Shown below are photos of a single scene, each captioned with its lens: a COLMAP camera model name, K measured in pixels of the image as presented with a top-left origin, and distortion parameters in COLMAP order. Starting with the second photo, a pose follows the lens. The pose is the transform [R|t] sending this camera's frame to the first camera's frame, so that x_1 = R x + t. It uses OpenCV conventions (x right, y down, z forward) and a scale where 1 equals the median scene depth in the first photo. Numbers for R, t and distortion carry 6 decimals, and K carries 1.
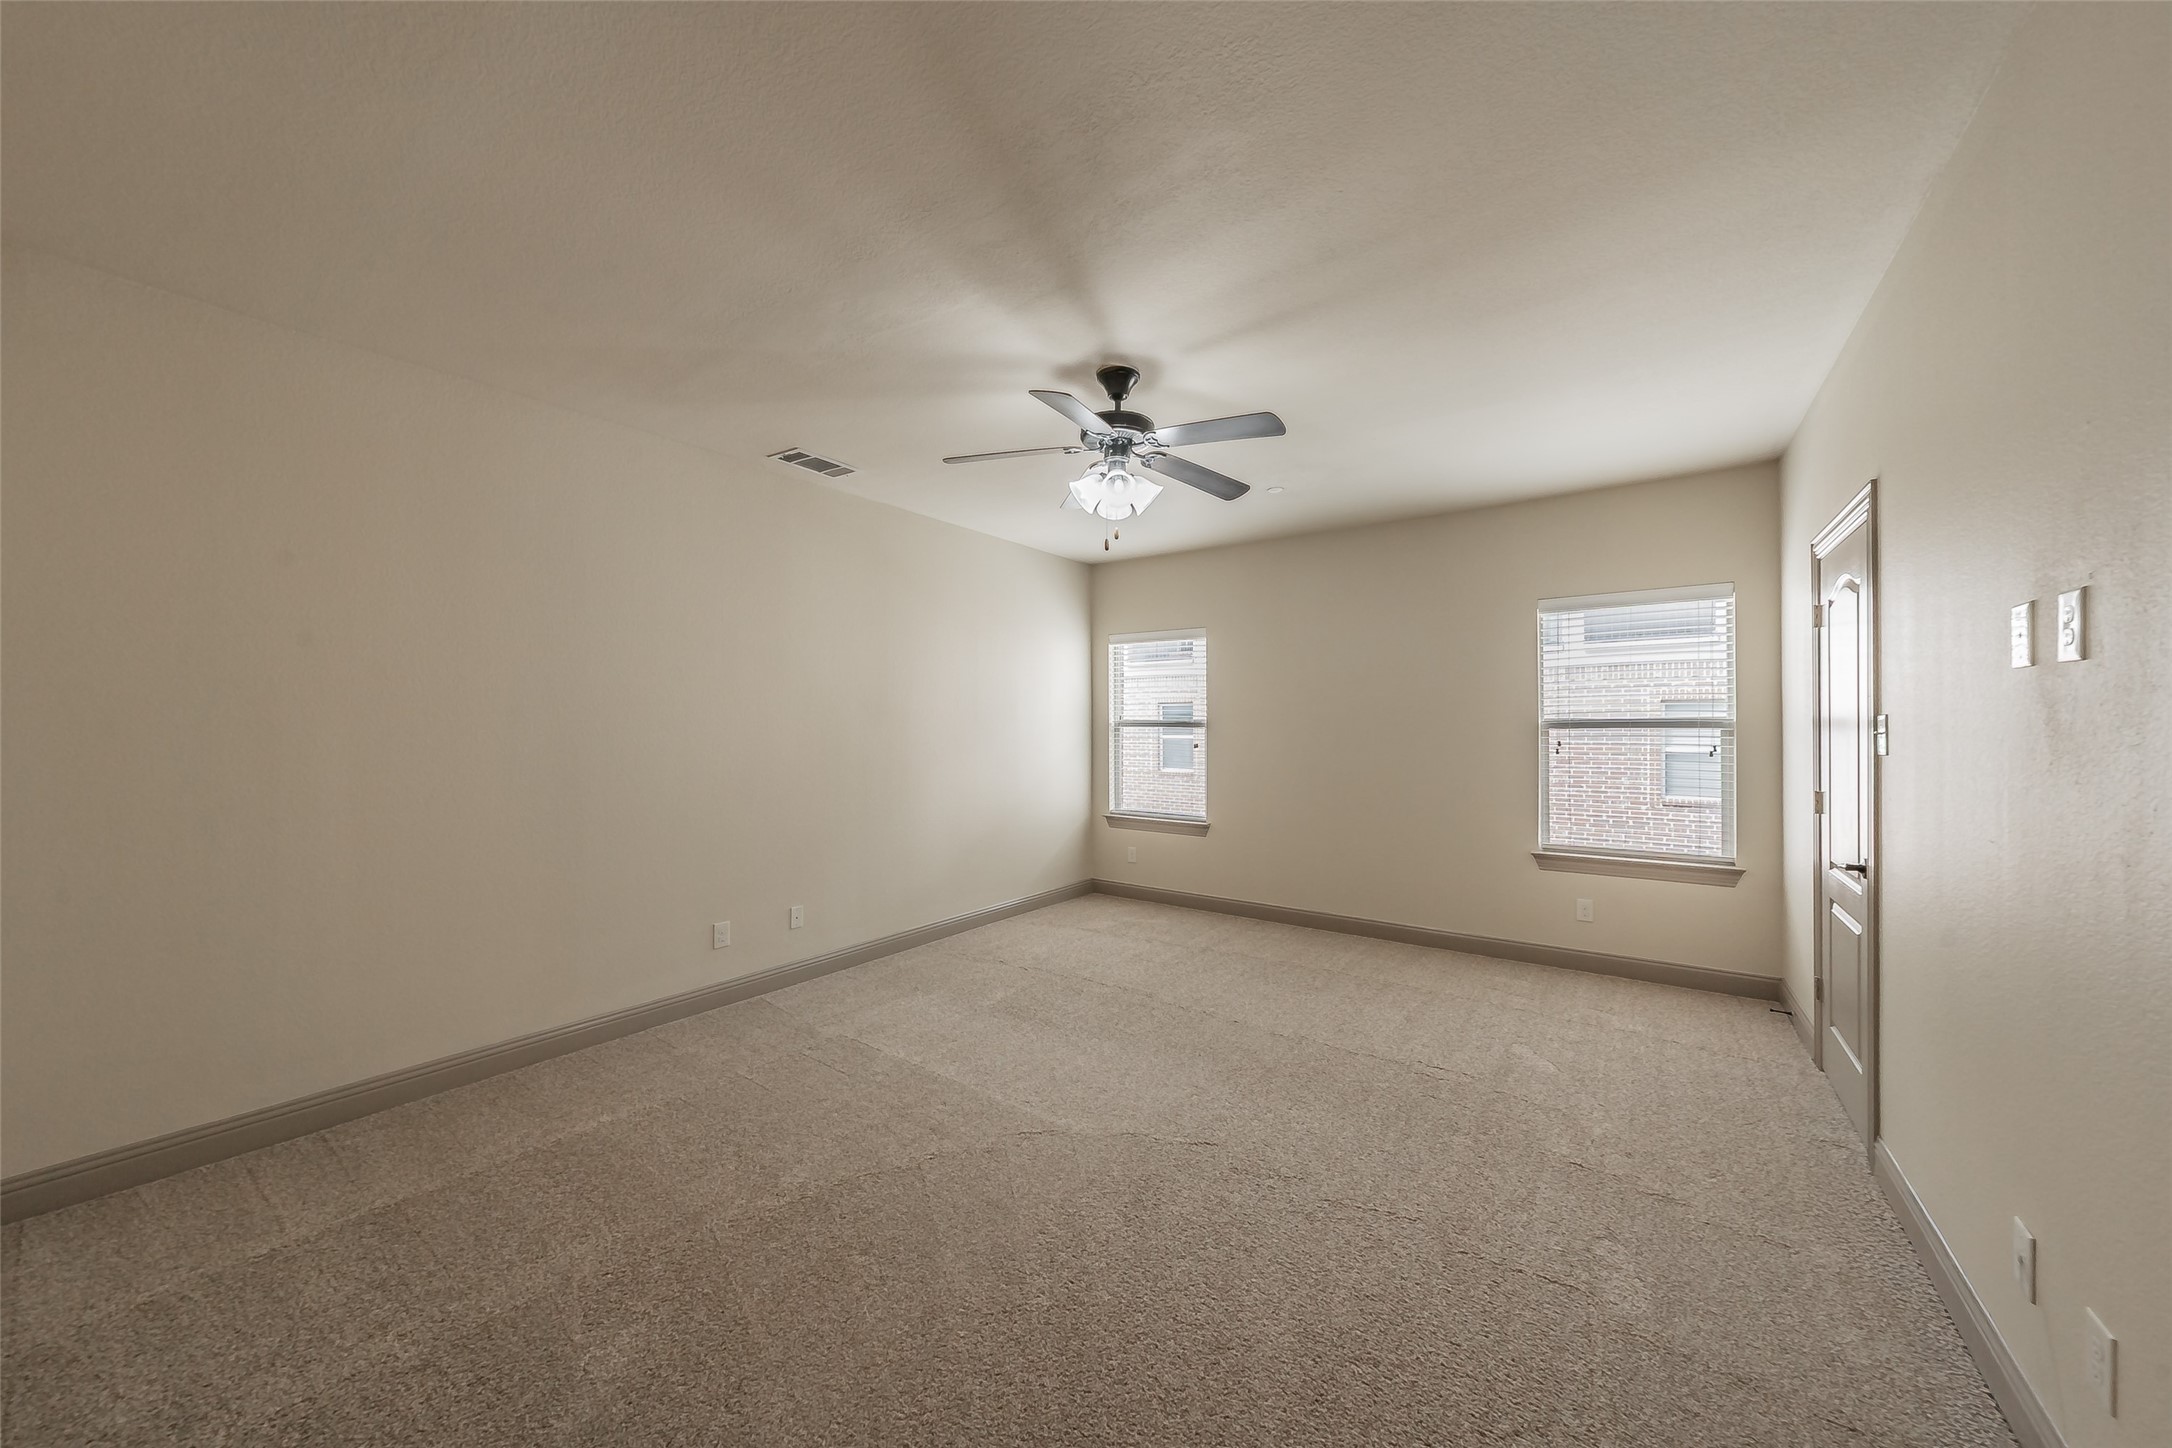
lens RADIAL K [[726.8, 0, 1086.0], [0, 726.8, 724.0], [0, 0, 1]] dist [-0.001114, -0.000022]
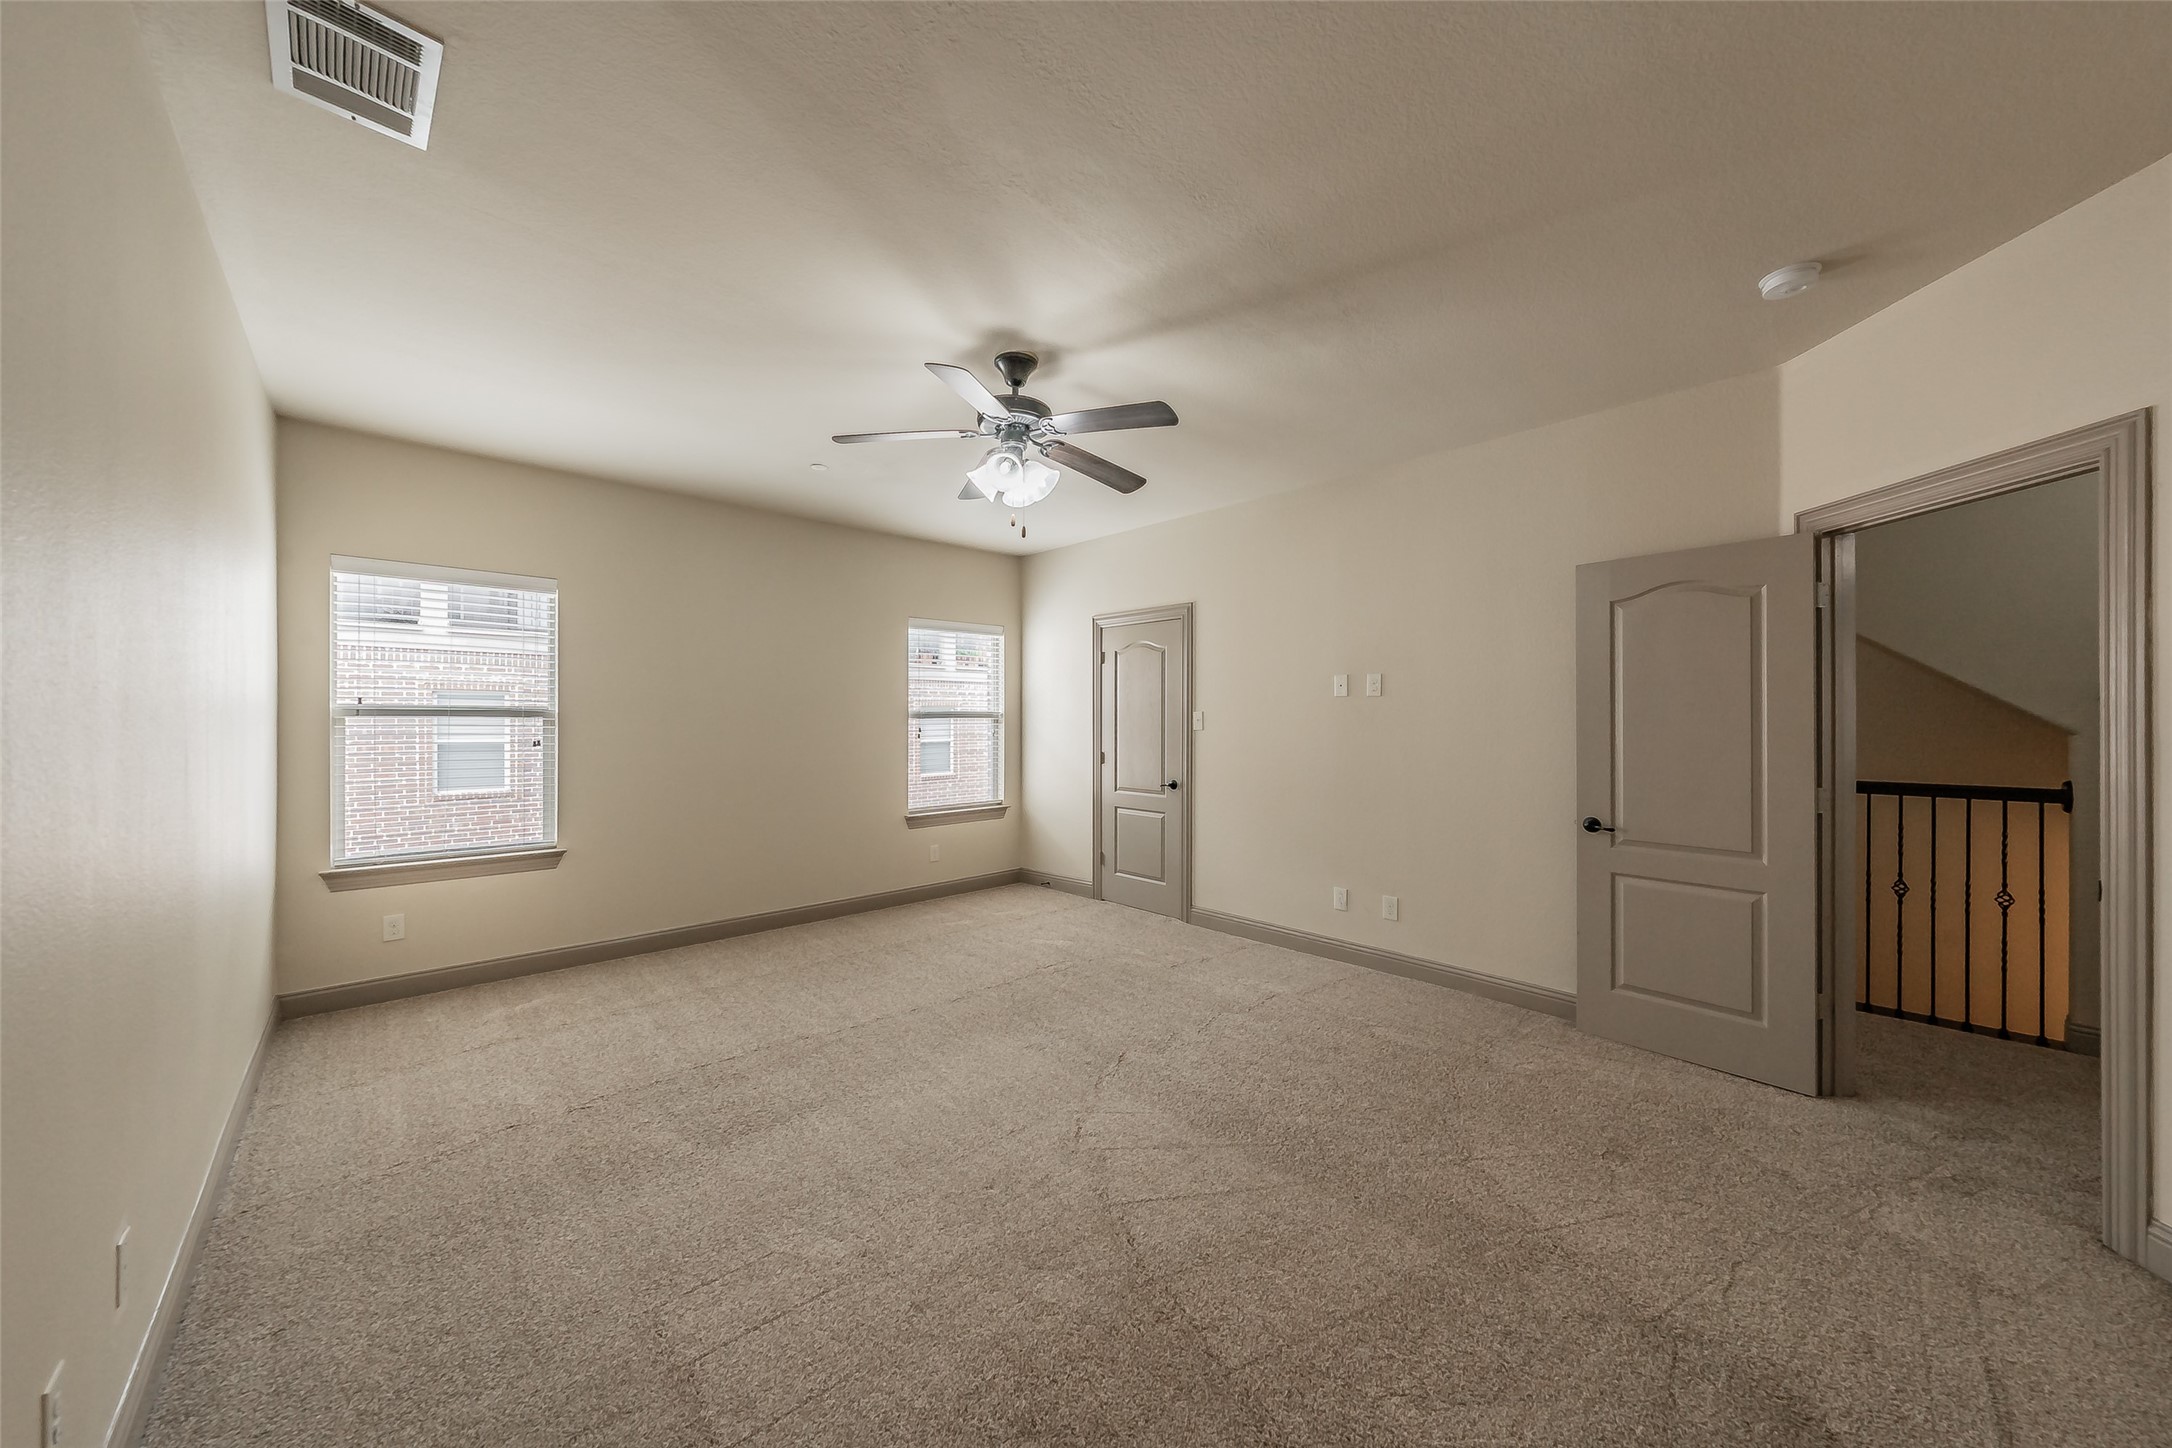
lens RADIAL K [[766.6, 0, 1063.1], [0, 766.6, 702.9], [0, 0, 1]] dist [-0.001505, -0.000280]
pose [[0.197468, 0.019371, 0.980118, -0.565753], [-0.007041, 0.999807, -0.018341, 0.001722], [-0.980284, -0.003279, 0.197566, 0.414372]]
